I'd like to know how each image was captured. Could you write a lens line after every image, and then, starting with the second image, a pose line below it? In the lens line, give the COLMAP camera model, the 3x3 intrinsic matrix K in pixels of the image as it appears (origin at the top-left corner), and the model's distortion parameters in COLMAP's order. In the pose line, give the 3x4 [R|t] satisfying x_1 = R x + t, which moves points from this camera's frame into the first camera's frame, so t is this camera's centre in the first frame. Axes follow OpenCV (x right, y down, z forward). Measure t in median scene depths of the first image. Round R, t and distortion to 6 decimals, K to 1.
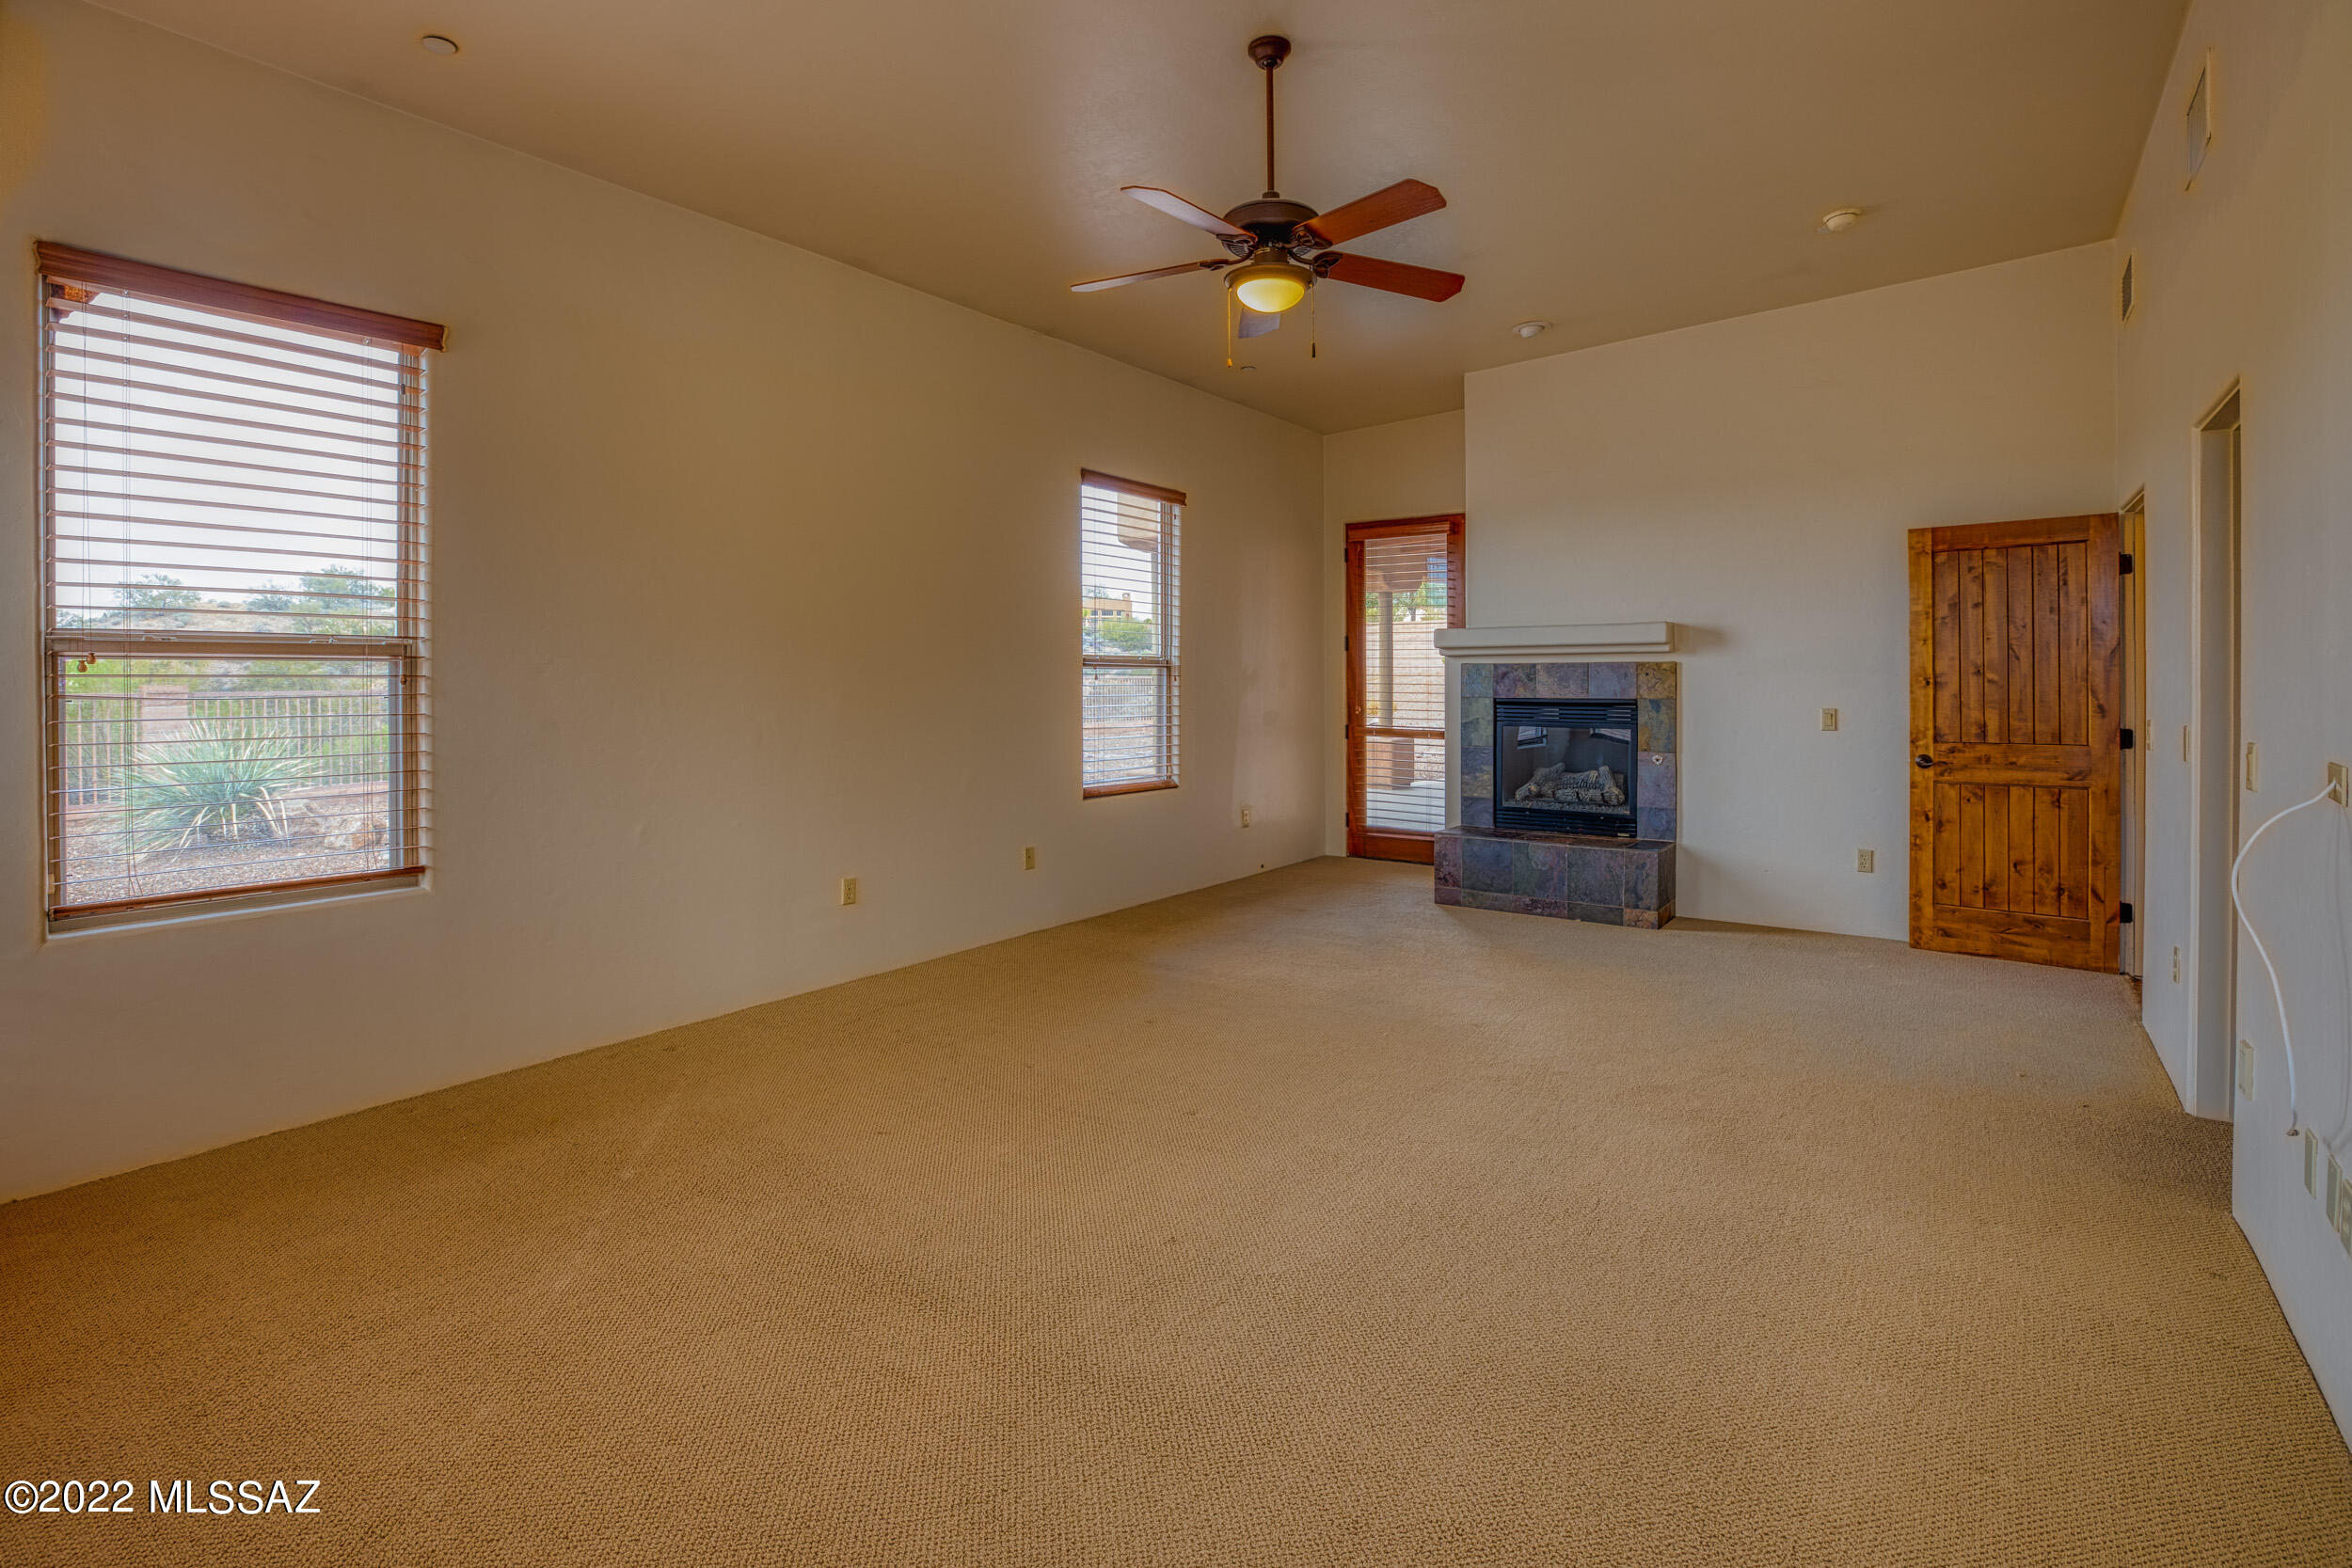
lens RADIAL K [[1096.6, 0, 1172.9], [0, 1096.6, 699.3], [0, 0, 1]] dist [-0.037484, 0.007313]
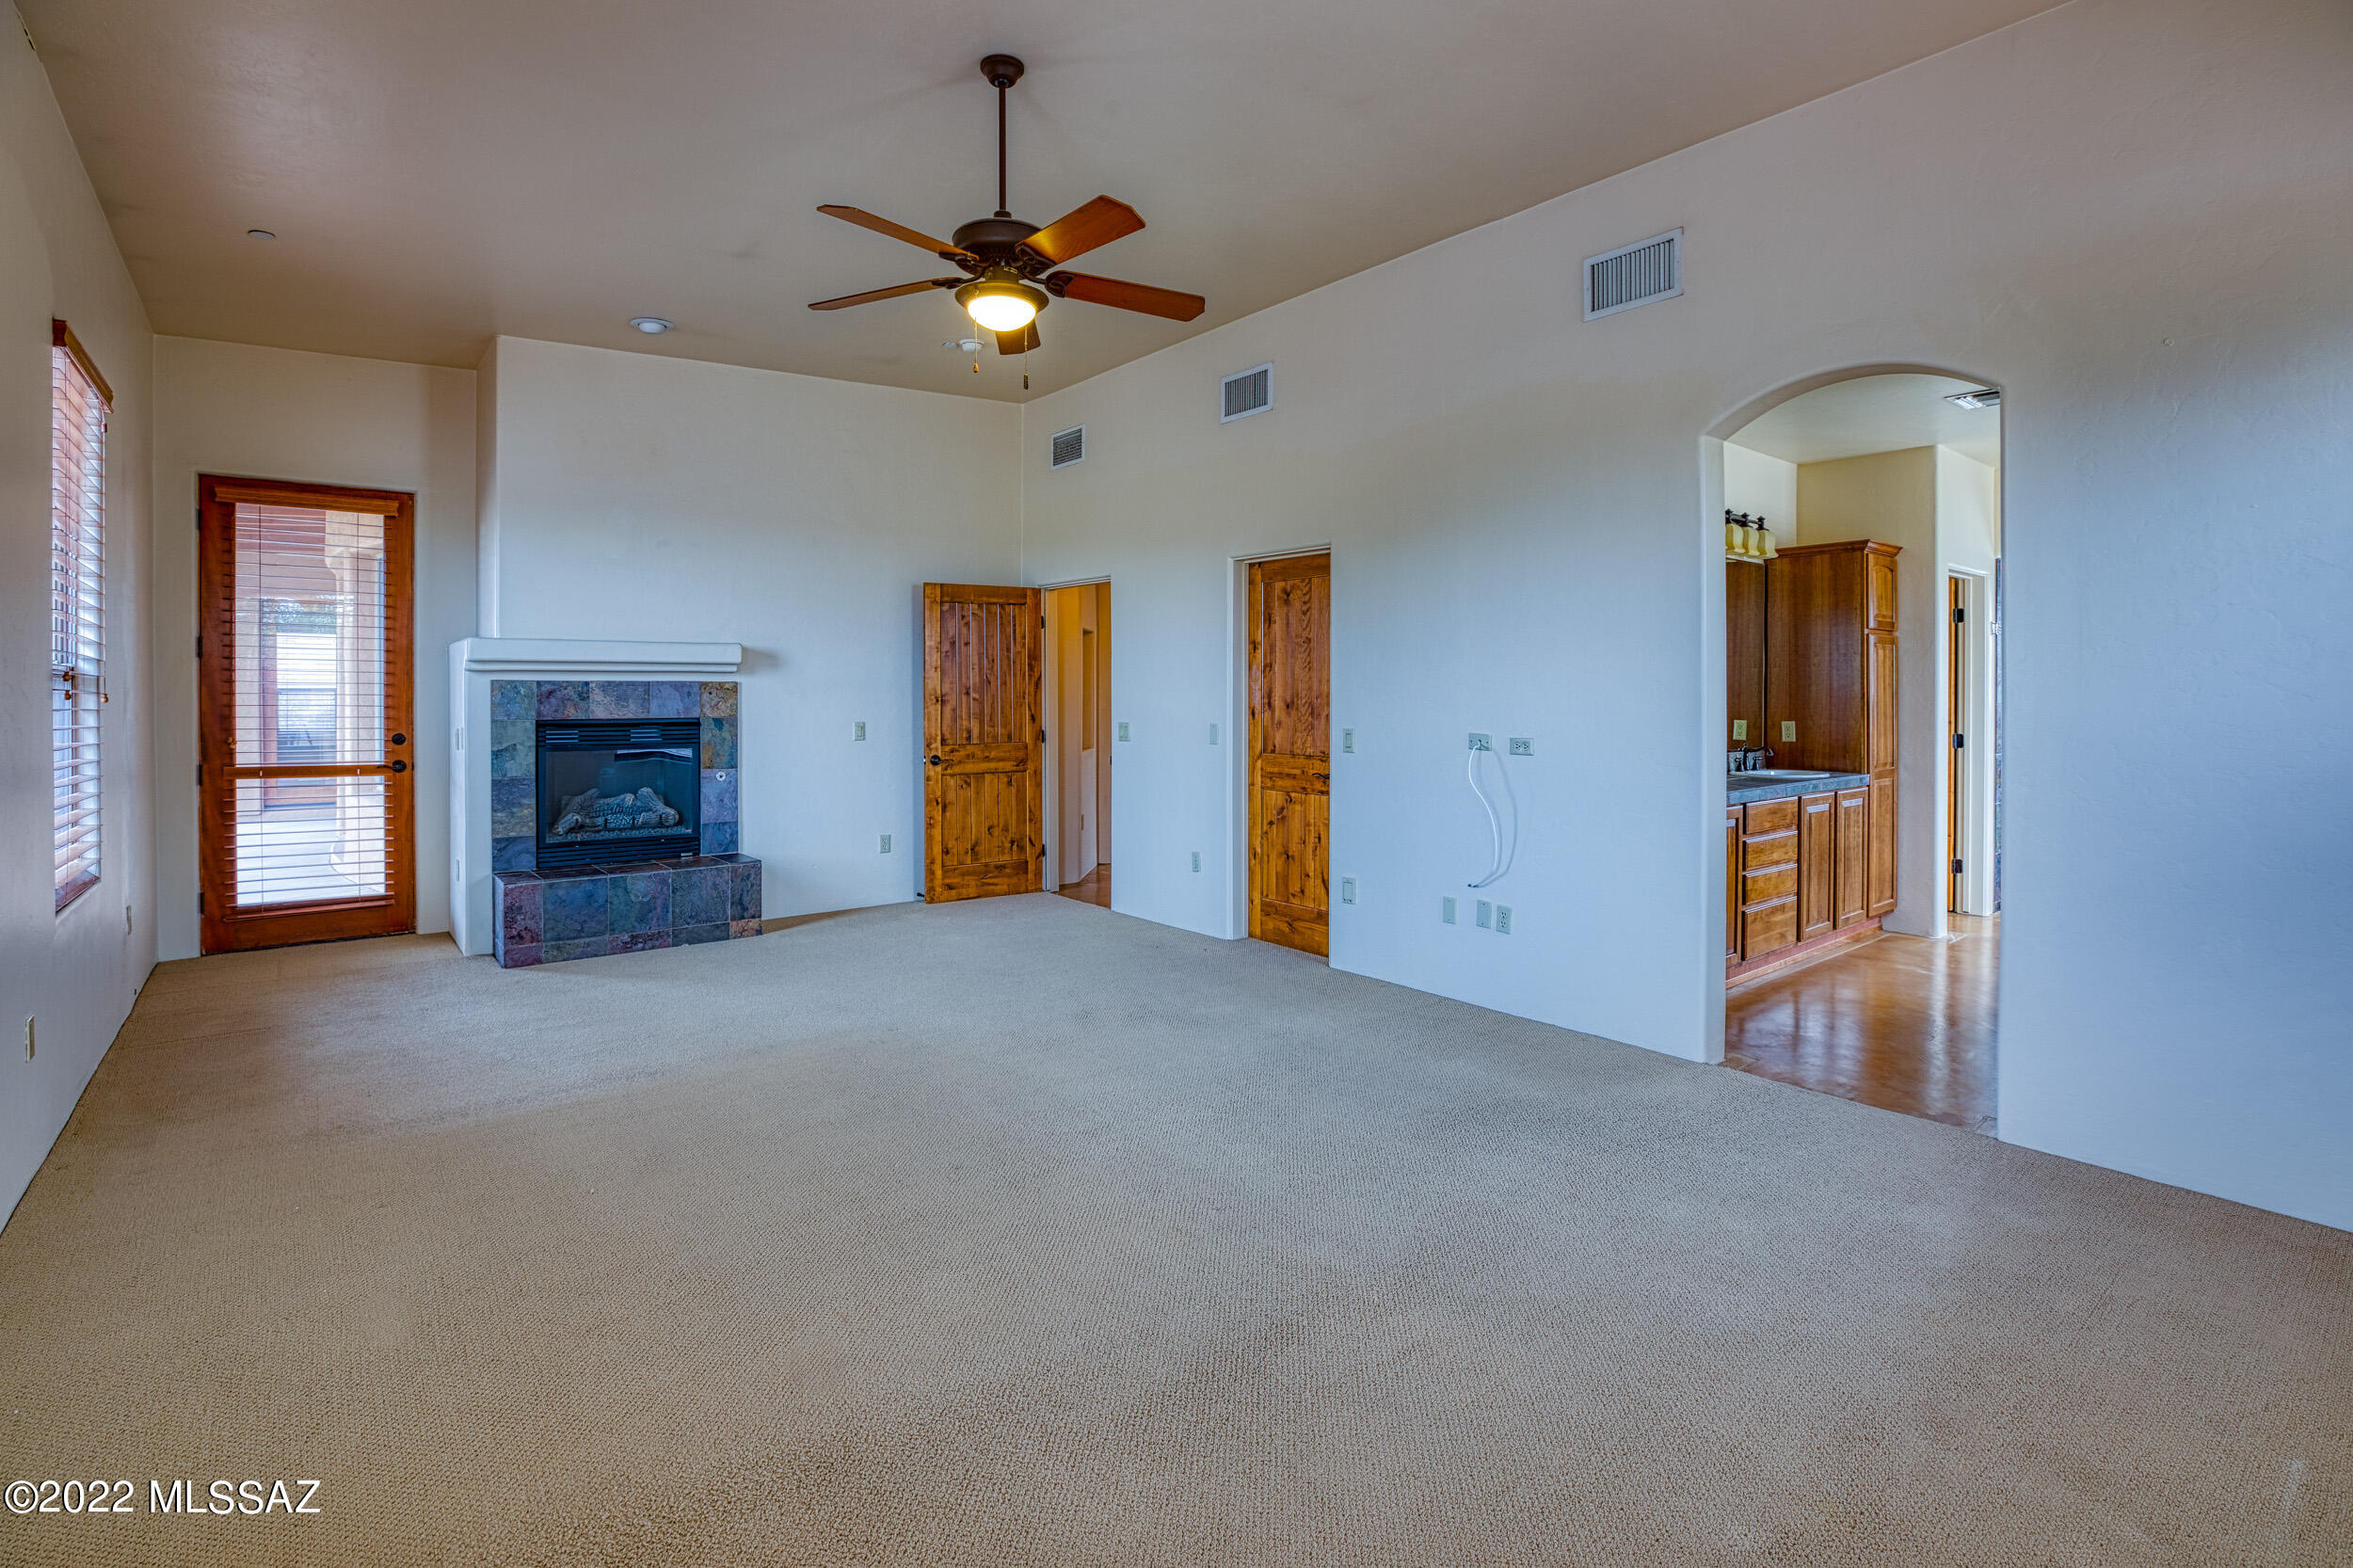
lens RADIAL K [[1097.2, 0, 1173.4], [0, 1097.2, 699.3], [0, 0, 1]] dist [-0.037484, 0.007313]
pose [[0.262512, 0.000240, 0.964929, -0.448643], [0.019871, 0.999787, -0.005655, -0.003072], [-0.964724, 0.020658, 0.262451, 0.314880]]
